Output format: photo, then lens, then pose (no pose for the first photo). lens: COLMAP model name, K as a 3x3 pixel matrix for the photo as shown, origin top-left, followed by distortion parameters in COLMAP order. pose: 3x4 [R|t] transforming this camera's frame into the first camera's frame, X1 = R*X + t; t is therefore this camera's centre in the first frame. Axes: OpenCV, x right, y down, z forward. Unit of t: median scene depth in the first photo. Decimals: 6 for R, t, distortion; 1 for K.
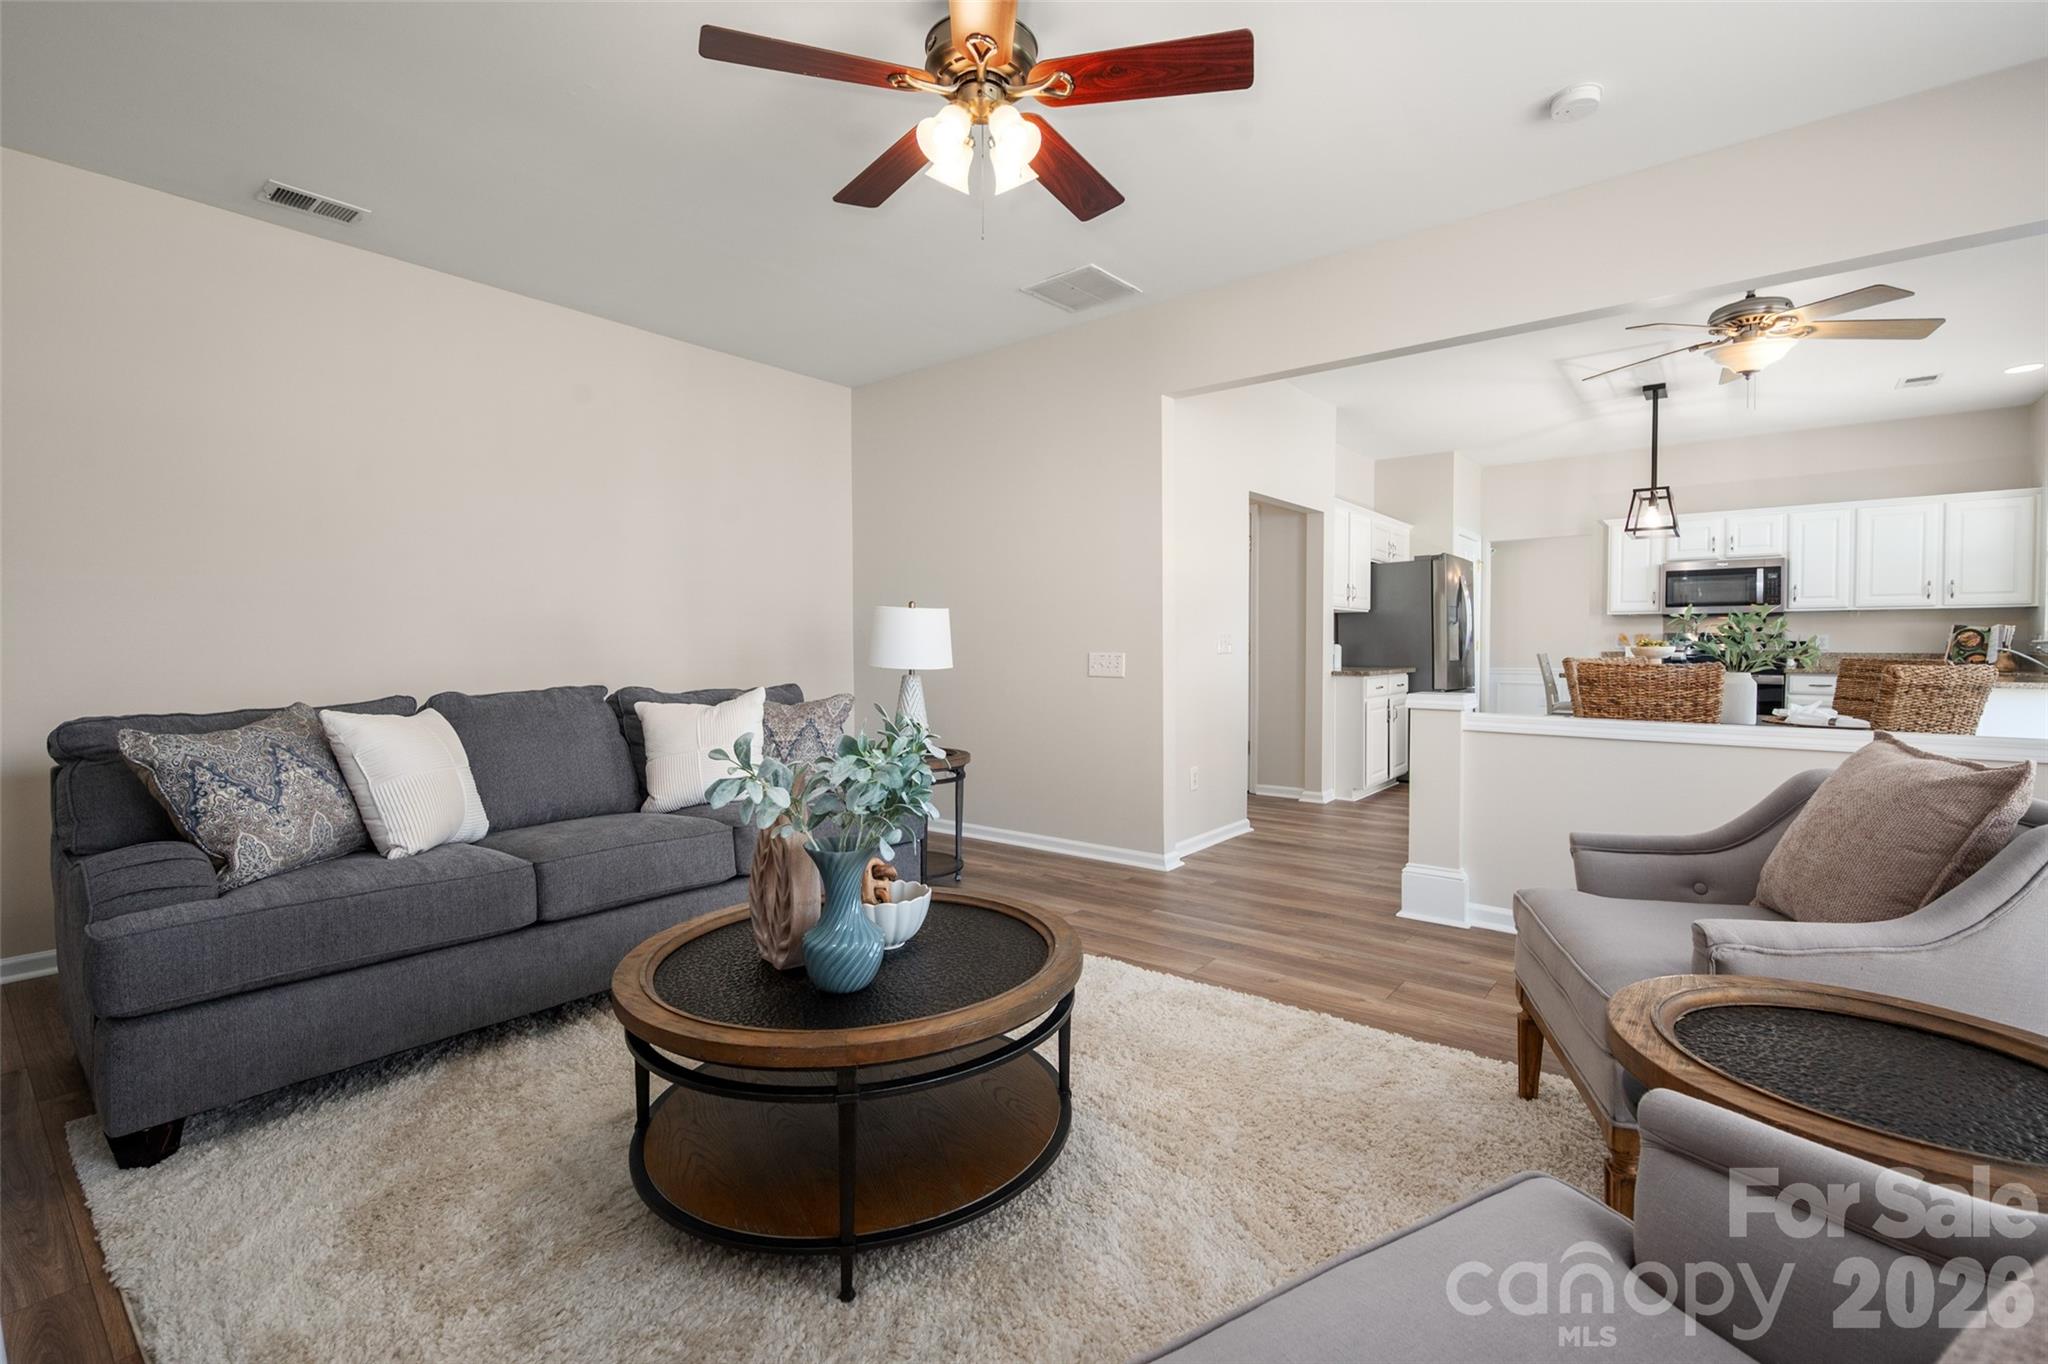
lens RADIAL K [[898.5, 0, 1028.2], [0, 898.5, 664.8], [0, 0, 1]] dist [0.001447, 0.000079]
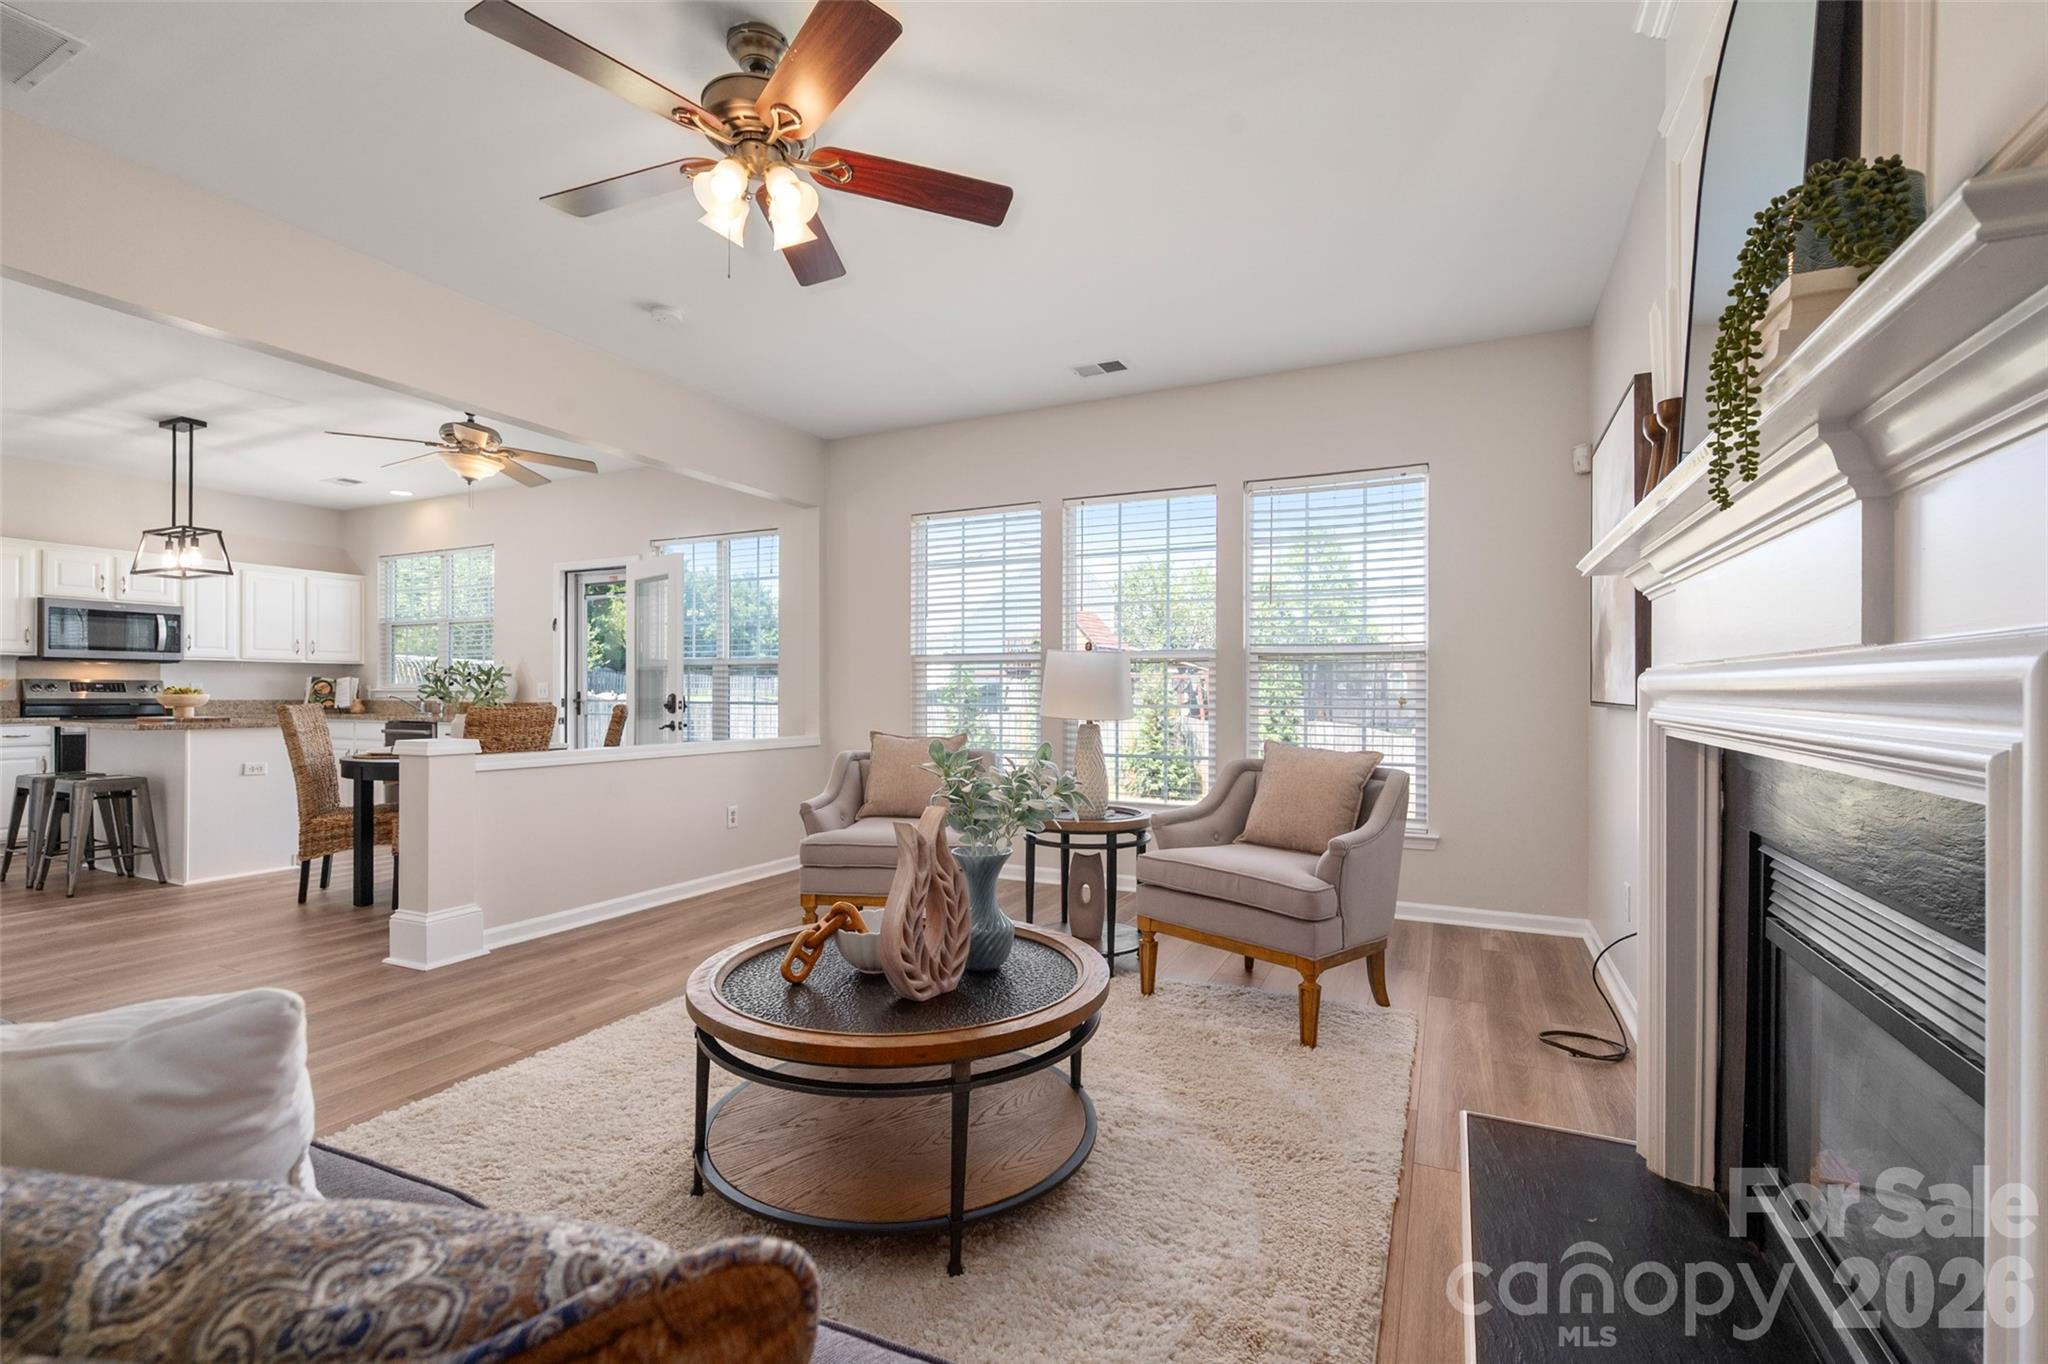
lens RADIAL K [[897.4, 0, 1026.0], [0, 897.4, 693.4], [0, 0, 1]] dist [-0.000174, -0.000135]
pose [[-0.230300, 0.000833, 0.973119, -0.390025], [0.021193, 0.999767, 0.004160, -0.005783], [-0.972889, 0.021581, -0.230263, 0.334784]]
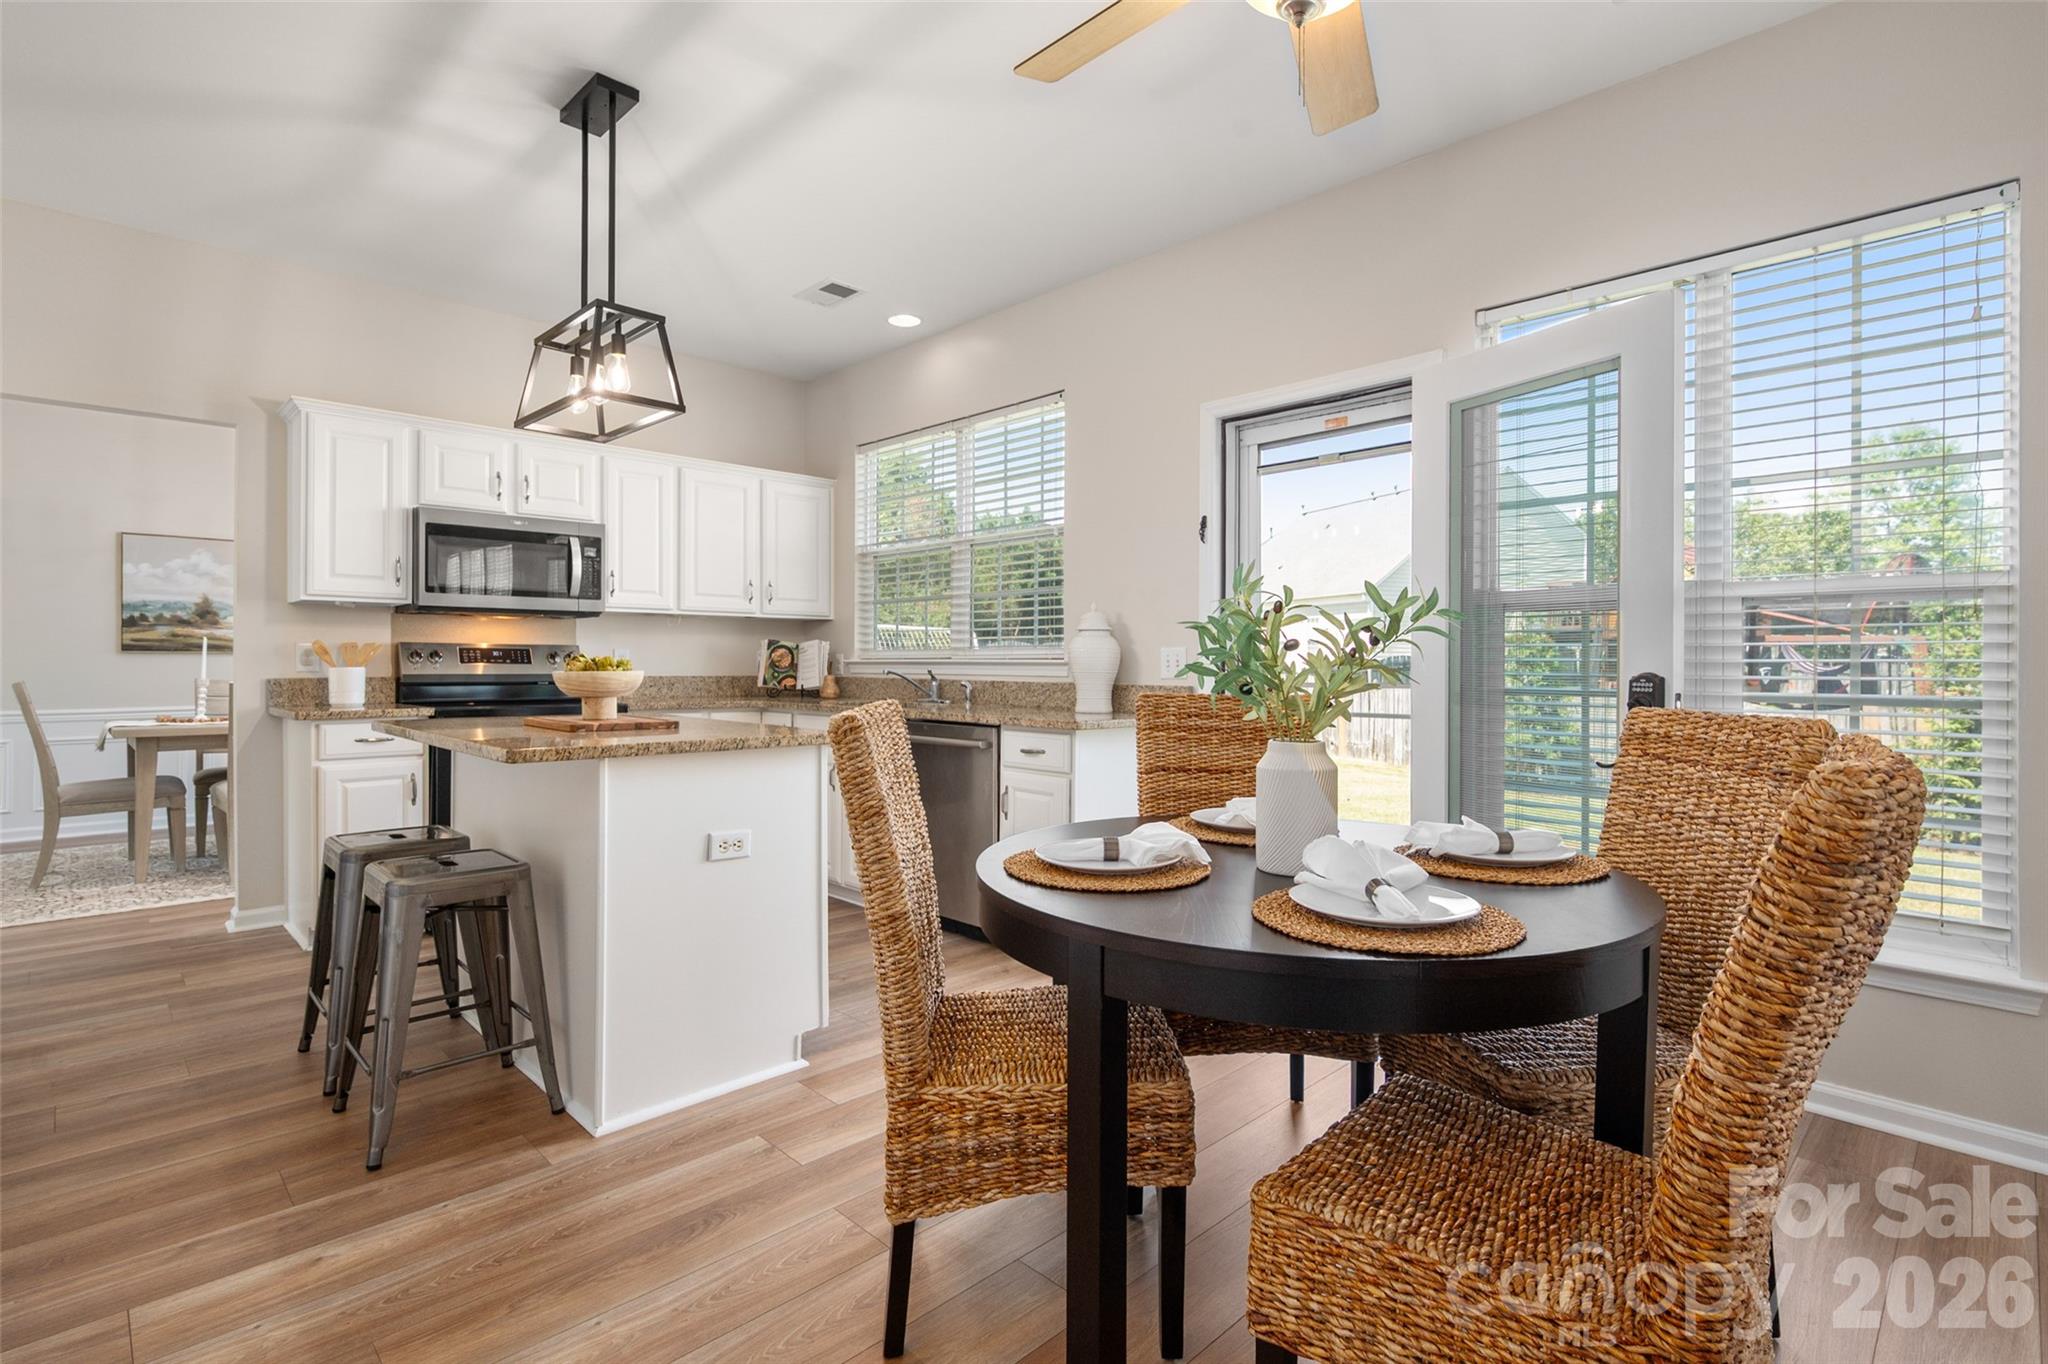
lens RADIAL K [[985.2, 0, 1035.1], [0, 985.2, 663.8], [0, 0, 1]] dist [0.003971, -0.000288]
pose [[0.115950, -0.000414, 0.993255, 0.215177], [0.019085, 0.999816, -0.001811, -0.017411], [-0.993072, 0.019166, 0.115936, 0.676641]]
